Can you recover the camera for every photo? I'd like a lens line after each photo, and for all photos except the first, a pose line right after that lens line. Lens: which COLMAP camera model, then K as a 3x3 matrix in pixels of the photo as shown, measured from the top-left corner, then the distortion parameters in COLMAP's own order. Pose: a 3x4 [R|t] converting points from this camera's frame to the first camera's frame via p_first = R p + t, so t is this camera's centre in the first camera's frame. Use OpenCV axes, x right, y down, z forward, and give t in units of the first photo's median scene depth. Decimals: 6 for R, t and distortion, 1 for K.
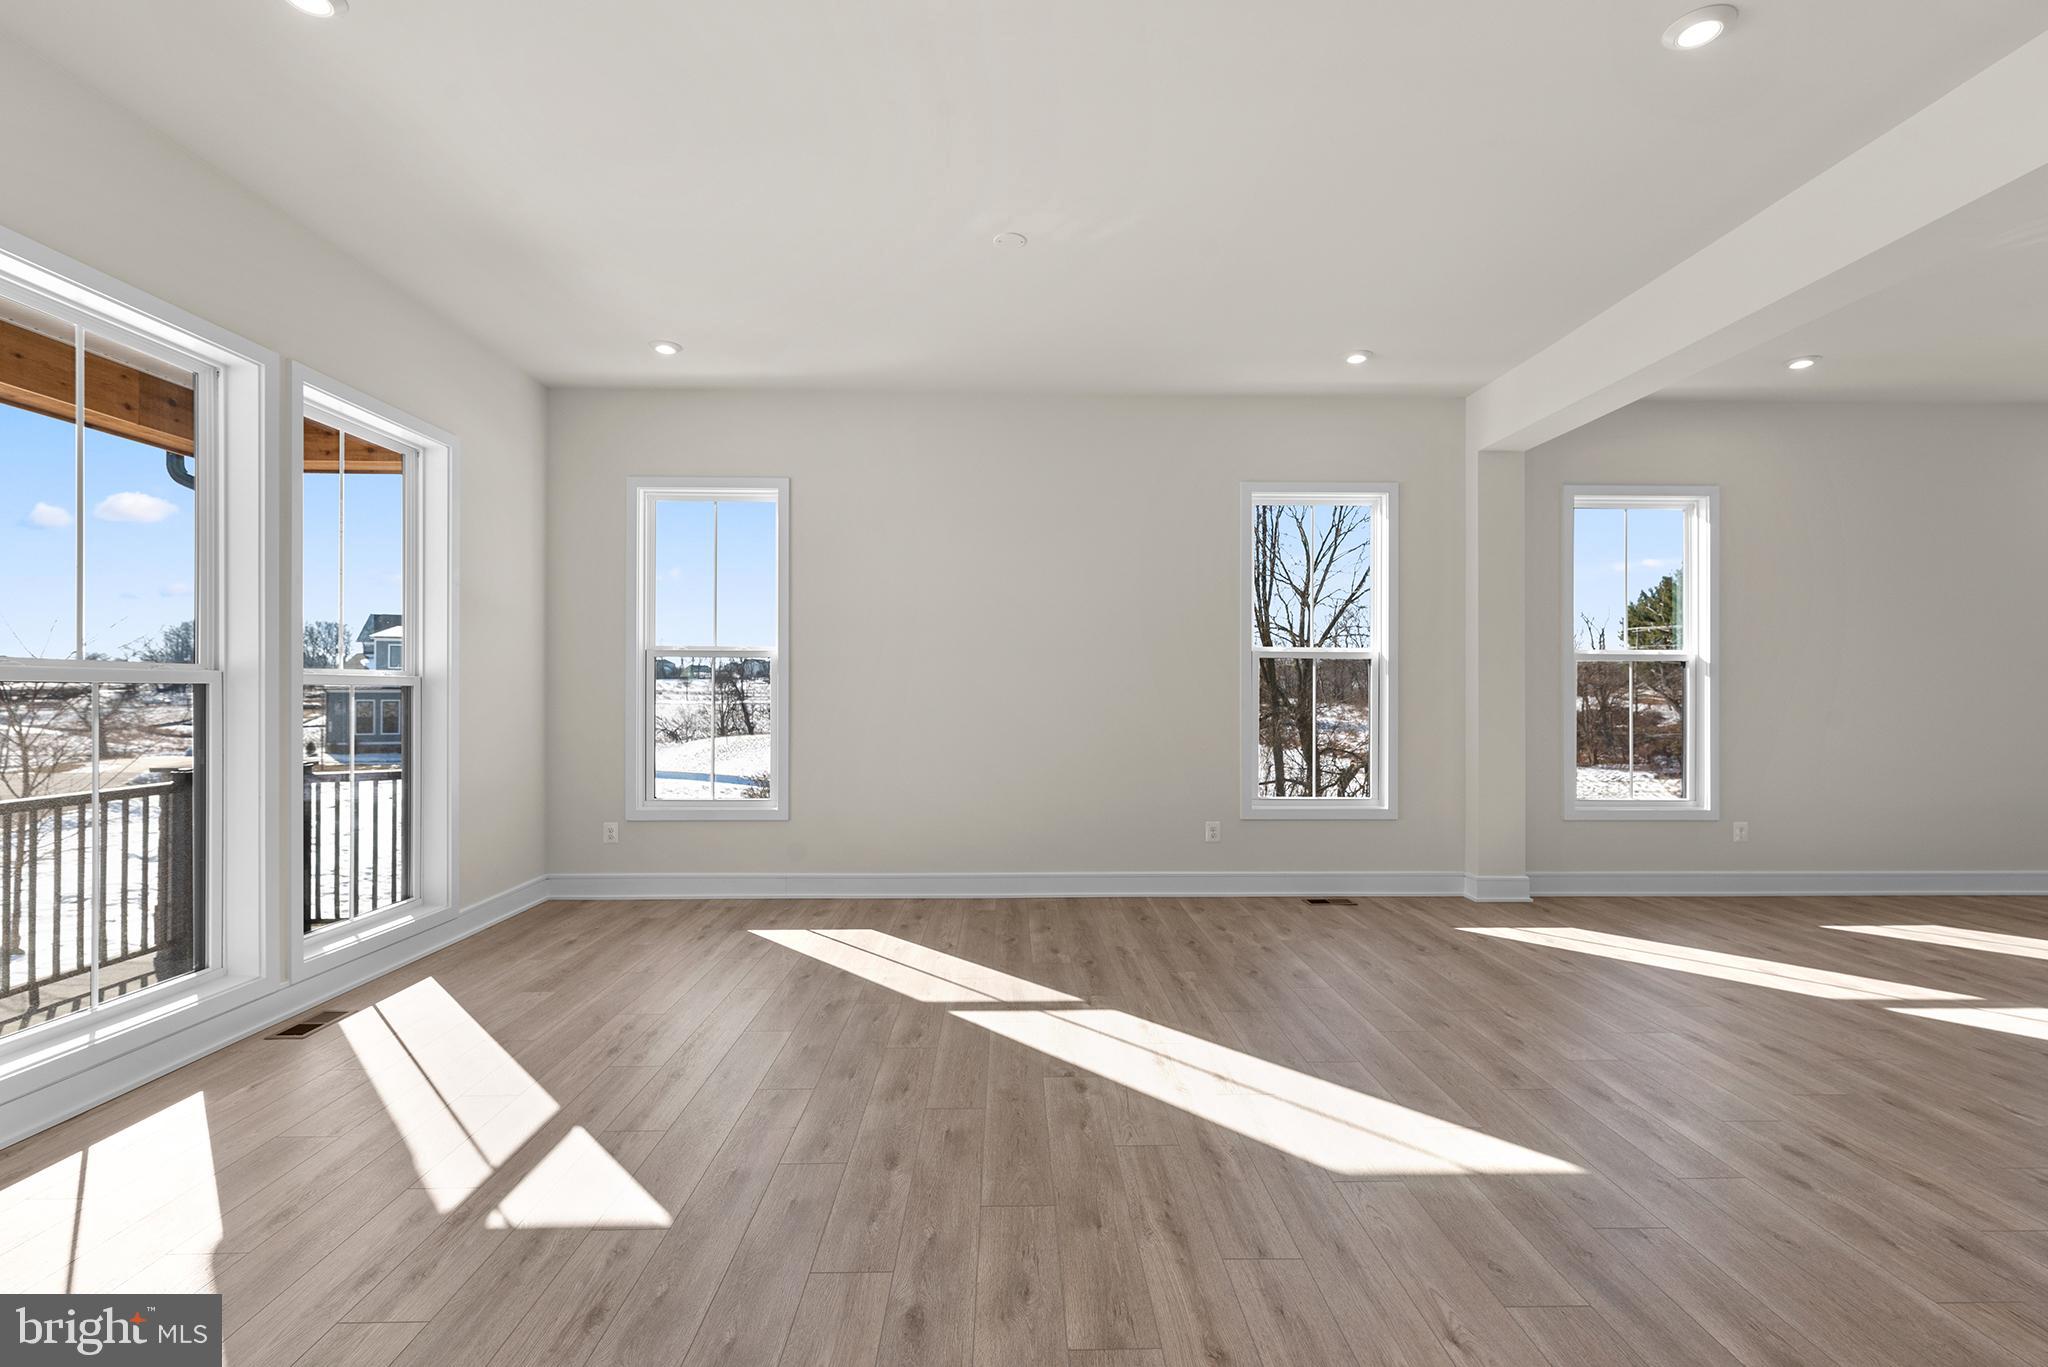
lens RADIAL K [[906.4, 0, 1041.6], [0, 906.4, 692.7], [0, 0, 1]] dist [0.000973, 0.000123]
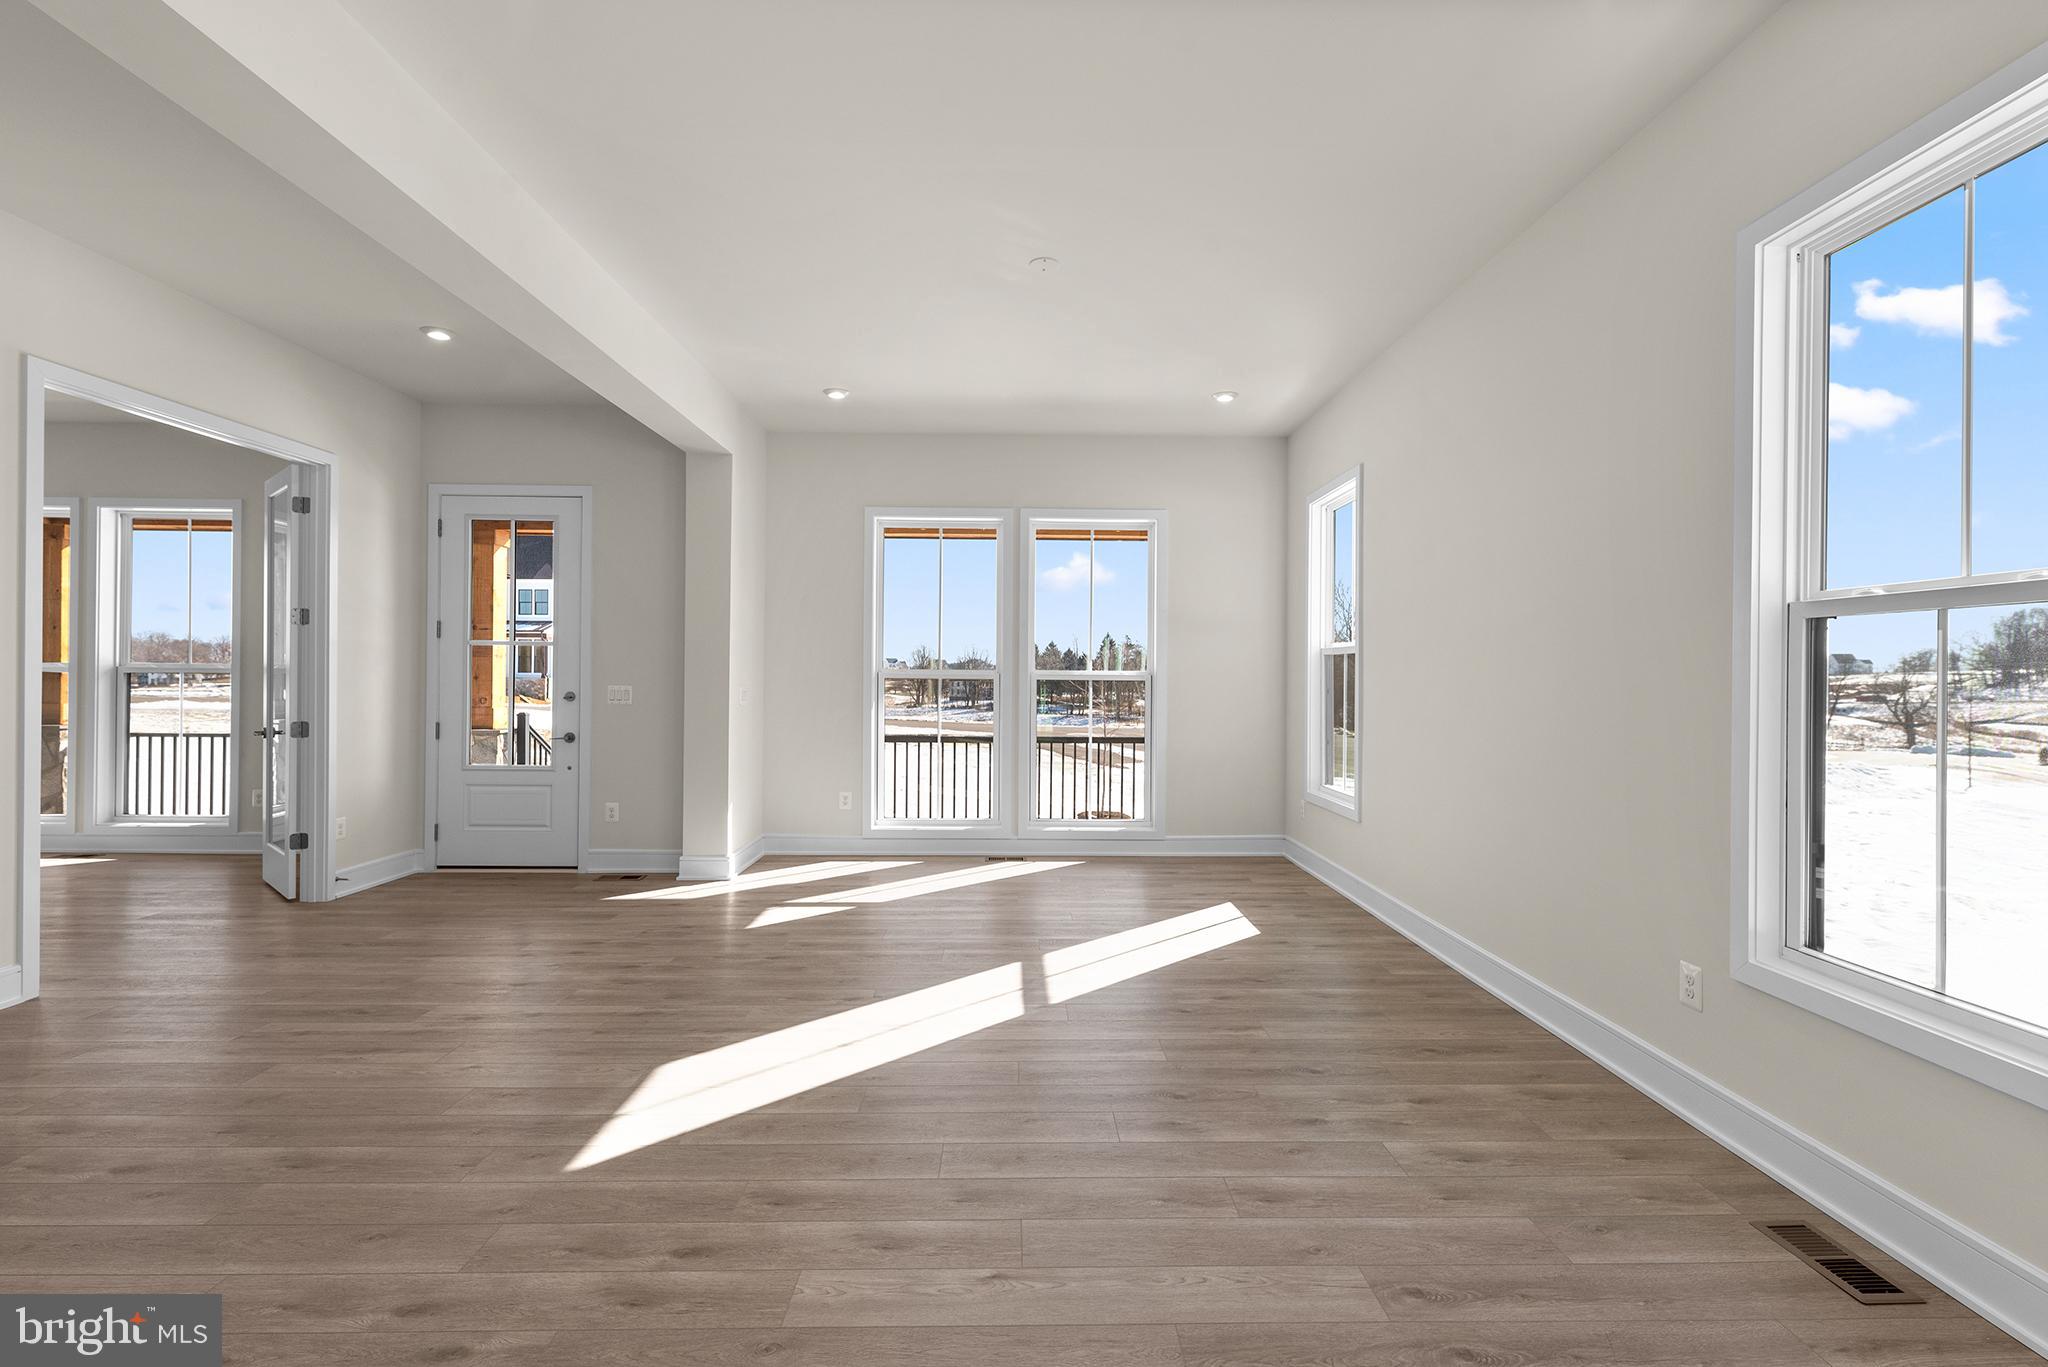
lens RADIAL K [[935.3, 0, 1030.8], [0, 935.3, 675.9], [0, 0, 1]] dist [0.002953, 0.000021]
pose [[-0.016038, -0.003514, -0.999865, 1.376068], [-0.009213, 0.999952, -0.003366, -0.013756], [0.999829, 0.009157, -0.016070, 1.295082]]
